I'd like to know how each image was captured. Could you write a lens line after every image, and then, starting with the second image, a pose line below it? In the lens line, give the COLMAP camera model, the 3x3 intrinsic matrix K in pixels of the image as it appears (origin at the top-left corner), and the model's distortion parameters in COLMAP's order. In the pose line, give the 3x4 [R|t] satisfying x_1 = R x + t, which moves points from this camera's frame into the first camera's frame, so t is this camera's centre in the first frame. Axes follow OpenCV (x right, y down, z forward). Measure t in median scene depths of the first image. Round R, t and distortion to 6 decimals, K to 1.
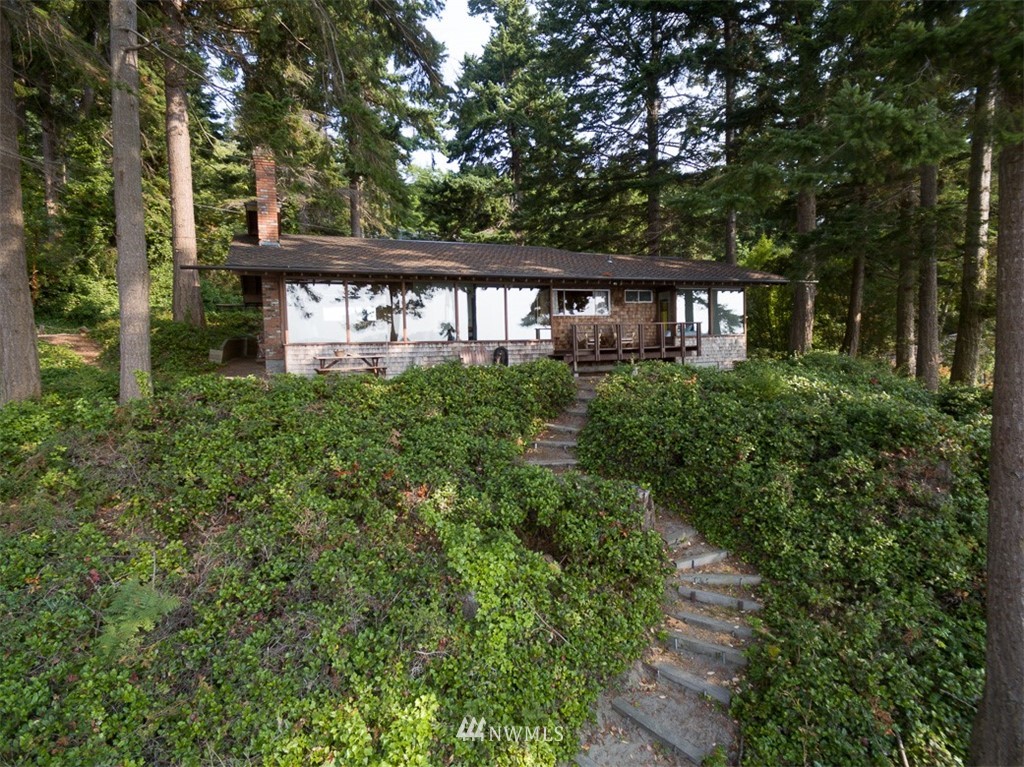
lens RADIAL K [[553.1, 0, 512.0], [0, 553.1, 383.5], [0, 0, 1]] dist [0.002299, 0.000641]
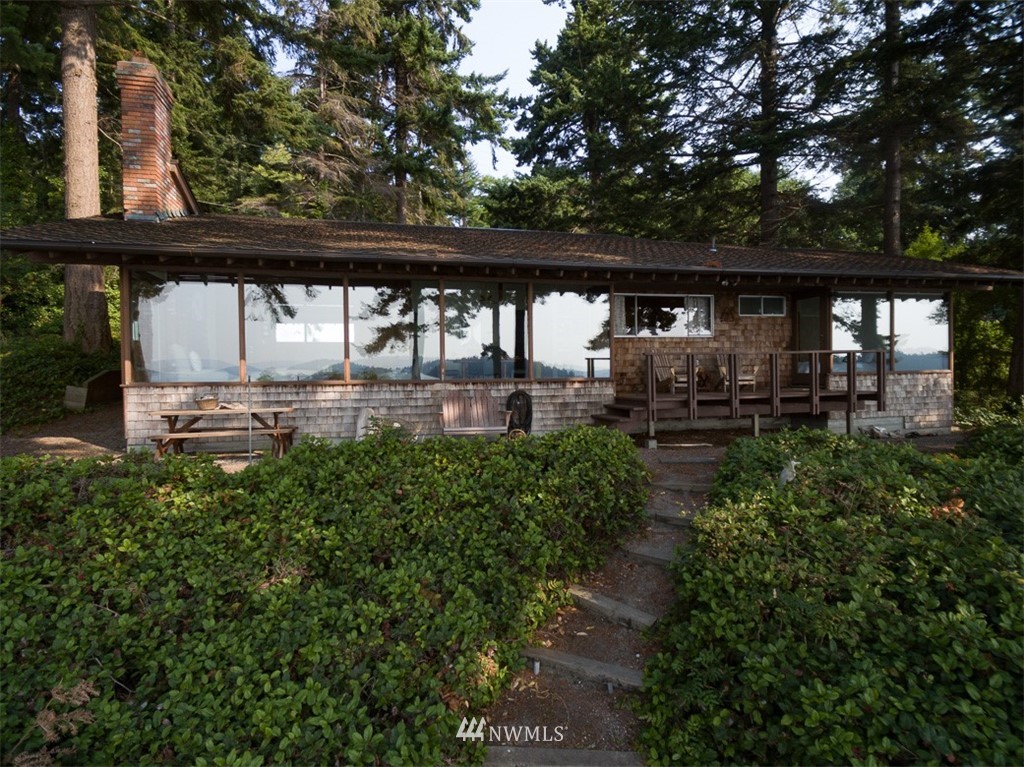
lens RADIAL K [[553.1, 0, 512.0], [0, 553.1, 383.5], [0, 0, 1]] dist [0.002299, 0.000641]
pose [[0.988752, 0.019180, -0.148329, 0.049443], [-0.024243, 0.999181, -0.032399, -0.046946], [0.147586, 0.035630, 0.988407, 0.367010]]
